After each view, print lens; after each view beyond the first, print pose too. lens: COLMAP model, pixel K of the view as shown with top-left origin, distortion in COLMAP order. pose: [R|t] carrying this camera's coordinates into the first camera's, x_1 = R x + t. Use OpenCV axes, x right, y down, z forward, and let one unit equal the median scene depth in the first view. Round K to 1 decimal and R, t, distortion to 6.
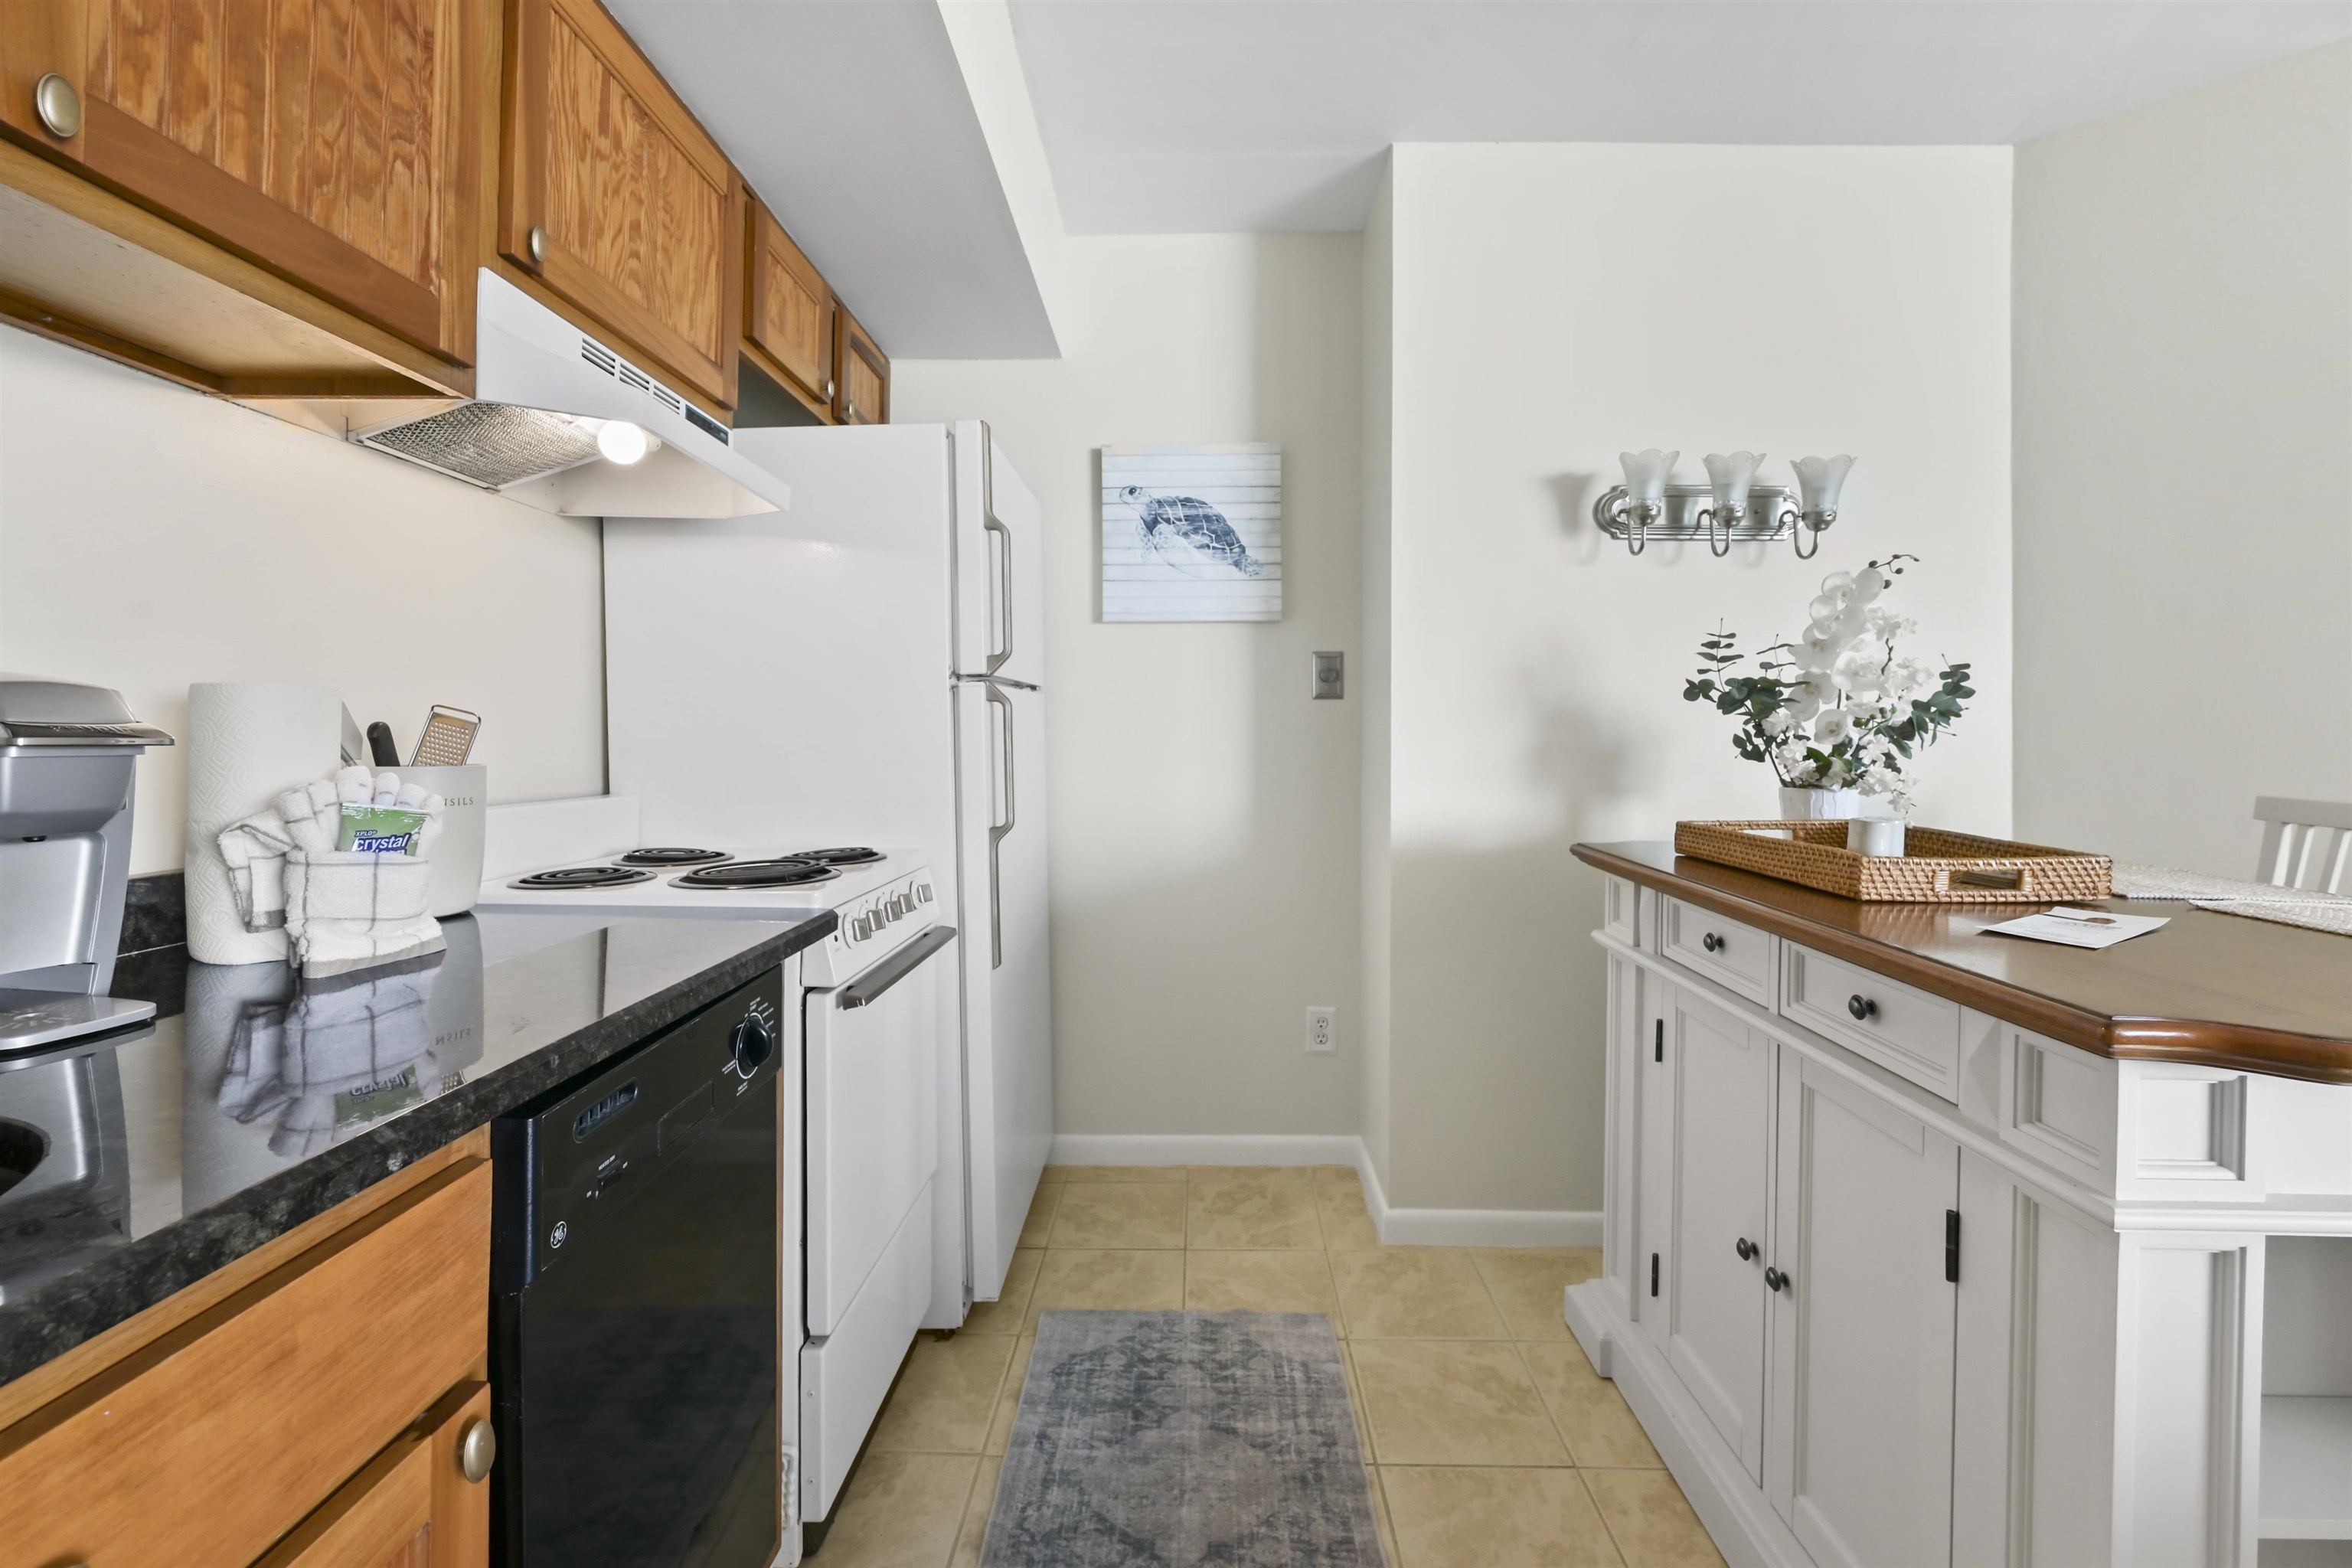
lens RADIAL K [[980.2, 0, 1174.8], [0, 980.2, 728.3], [0, 0, 1]] dist [-0.002660, 0.000041]
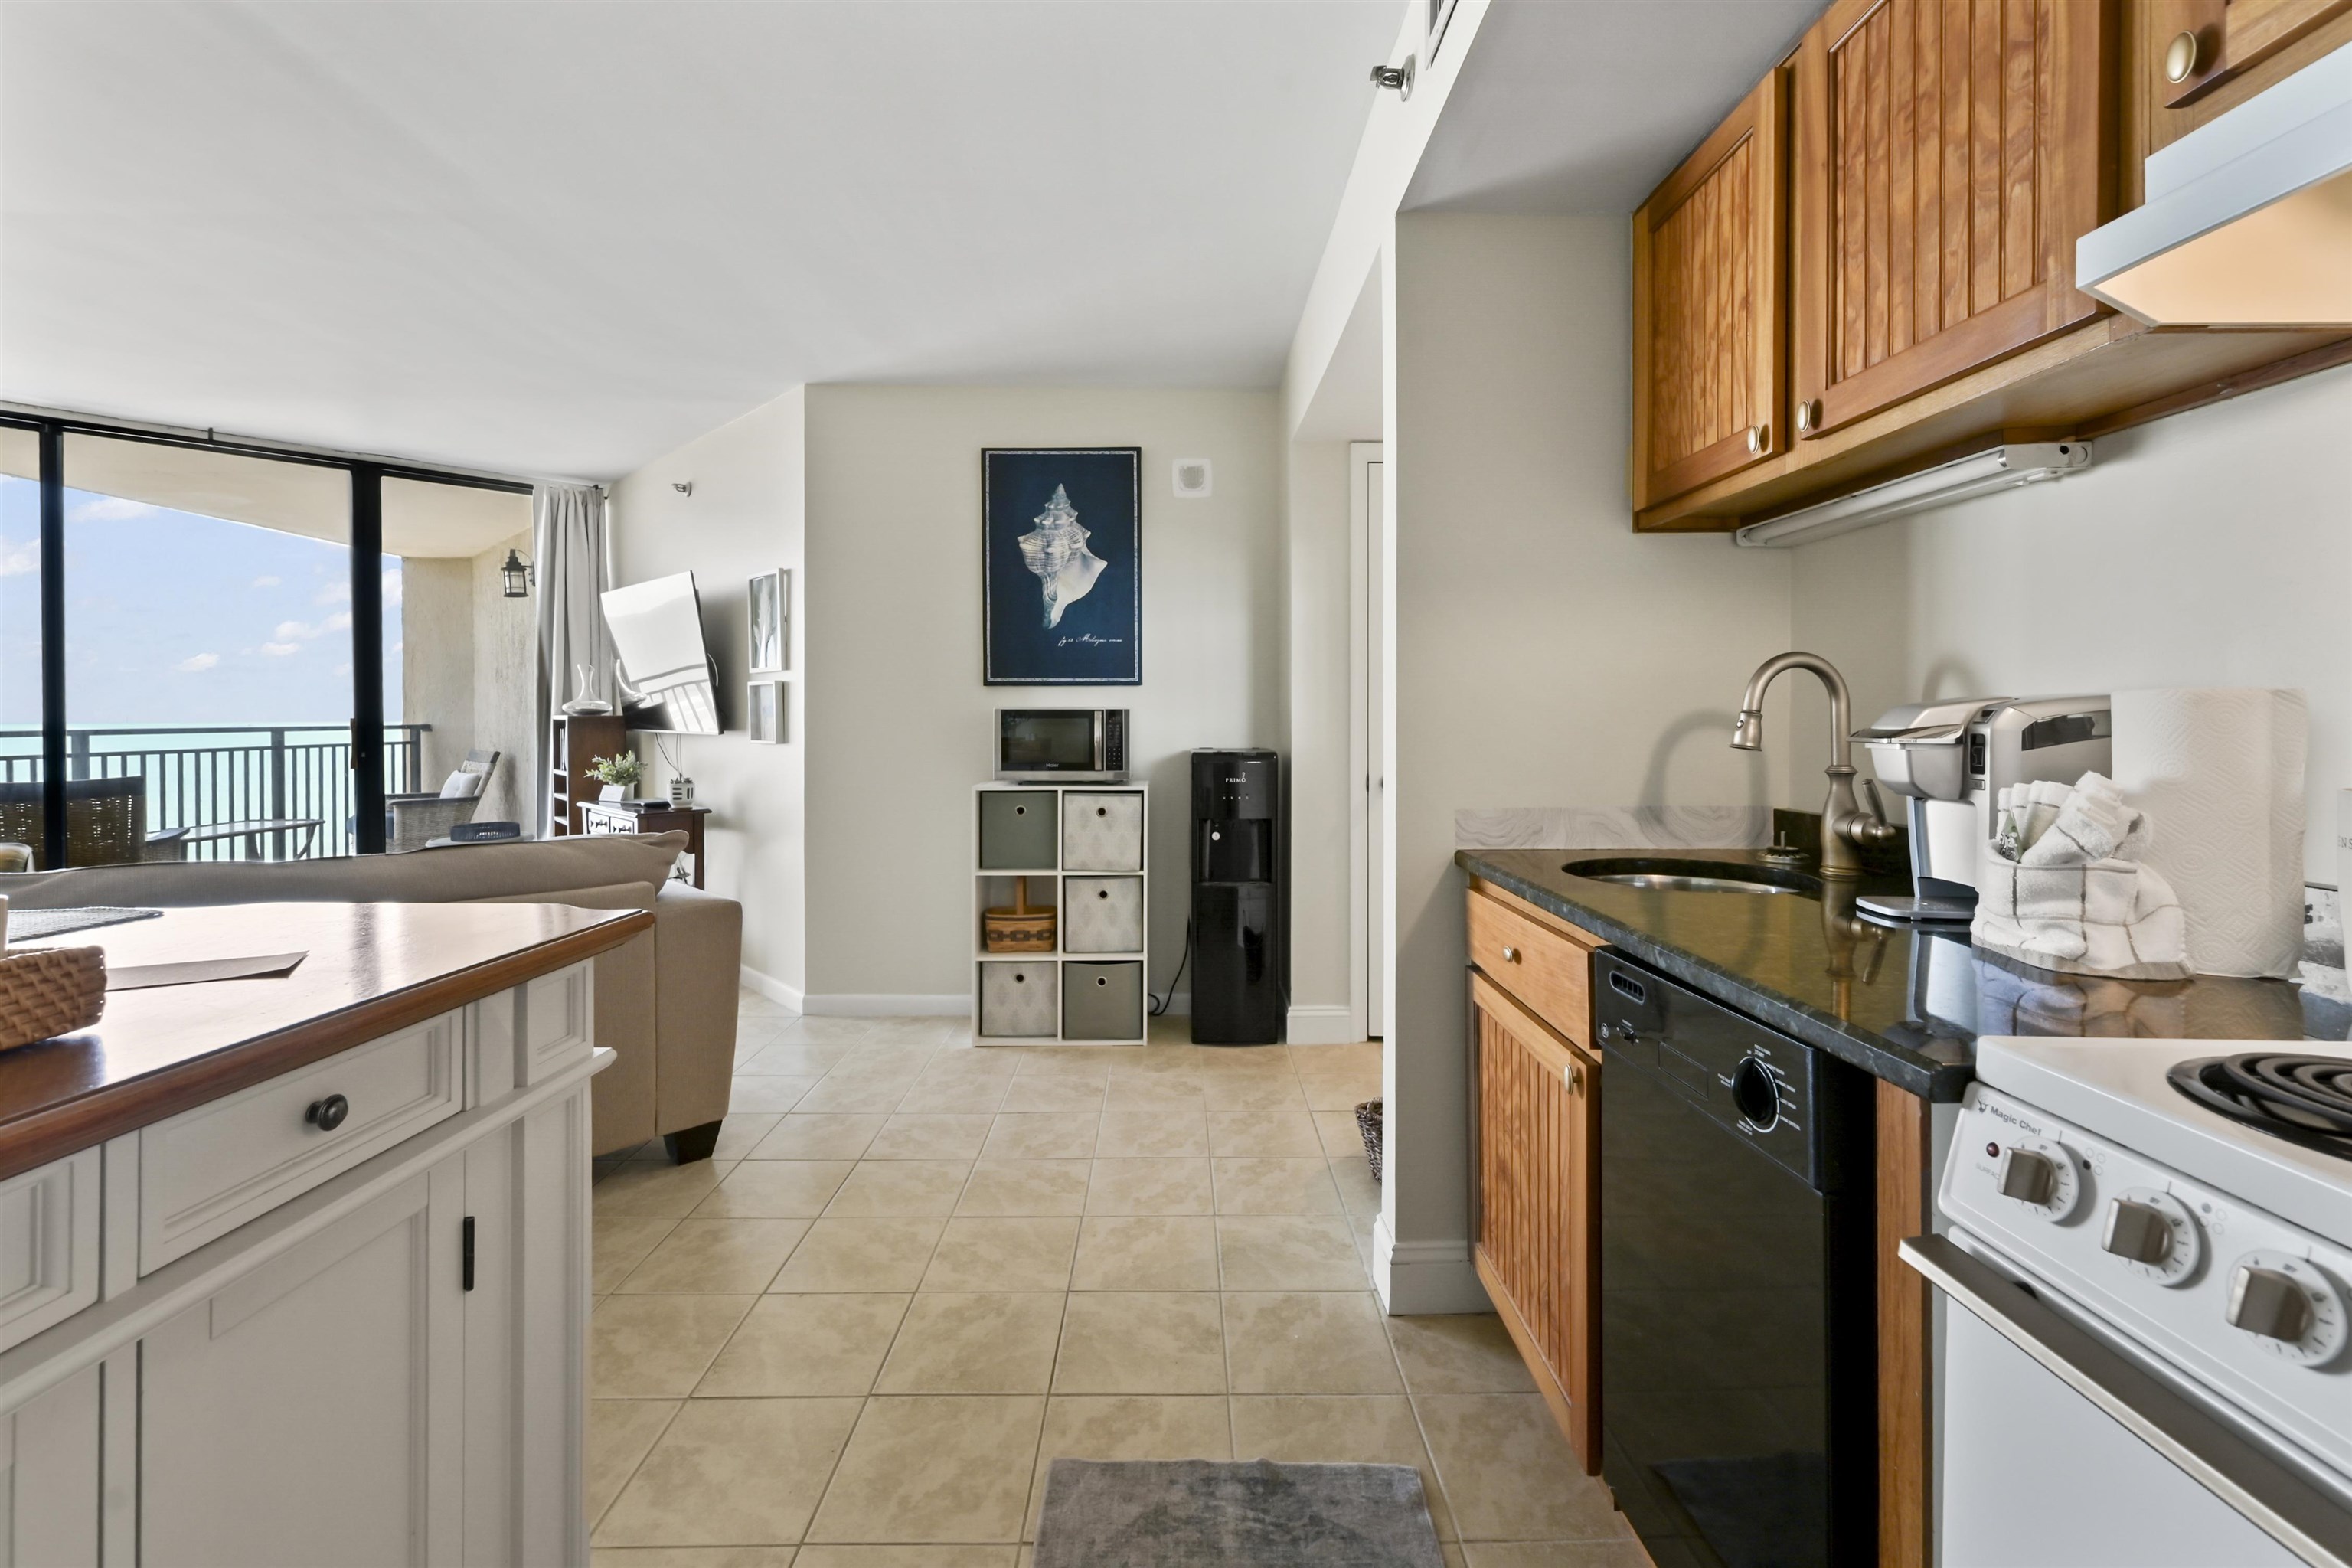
lens RADIAL K [[980.2, 0, 1174.8], [0, 980.2, 728.3], [0, 0, 1]] dist [-0.002660, 0.000041]
pose [[-0.999426, -0.007049, -0.033126, 0.073193], [-0.007067, 0.999975, 0.000405, 0.000394], [0.033123, 0.000639, -0.999451, 1.128014]]
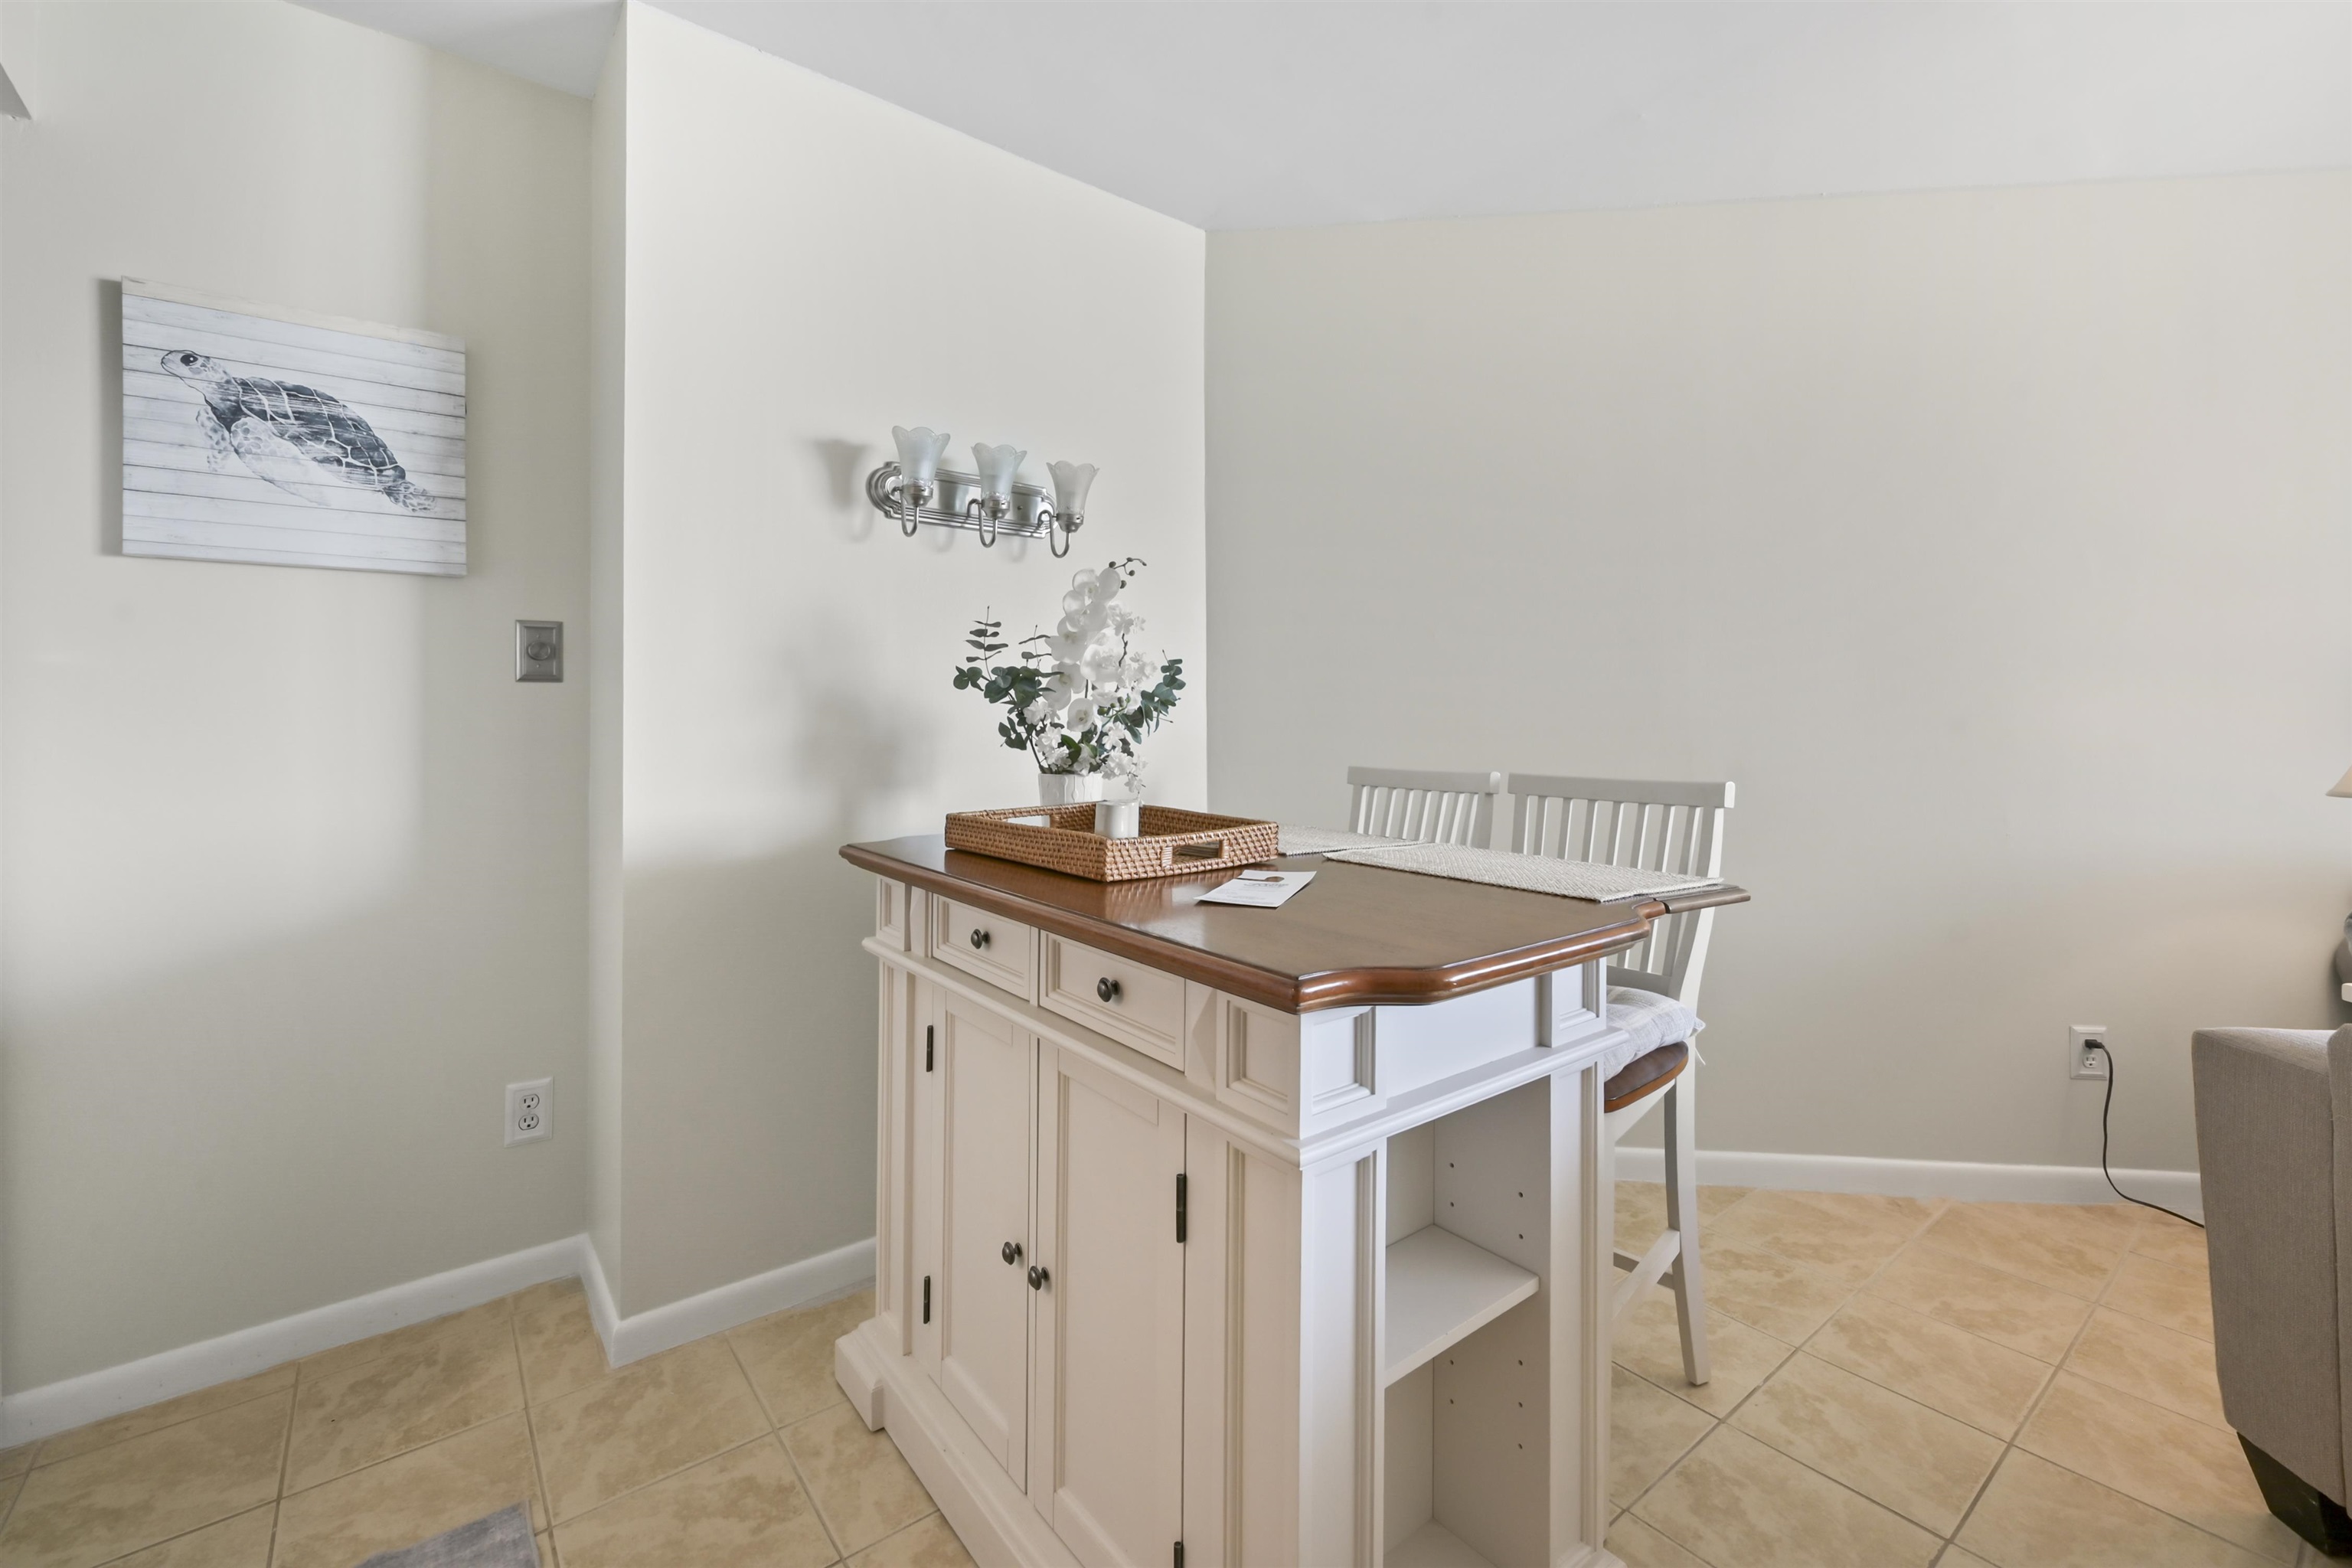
lens RADIAL K [[1003.8, 0, 1178.2], [0, 1003.8, 705.2], [0, 0, 1]] dist [-0.001989, 0.000347]
pose [[0.771519, 0.002901, 0.636199, 0.060230], [0.005370, 0.999924, -0.011071, 0.000470], [-0.636183, 0.011958, 0.771445, 0.093825]]
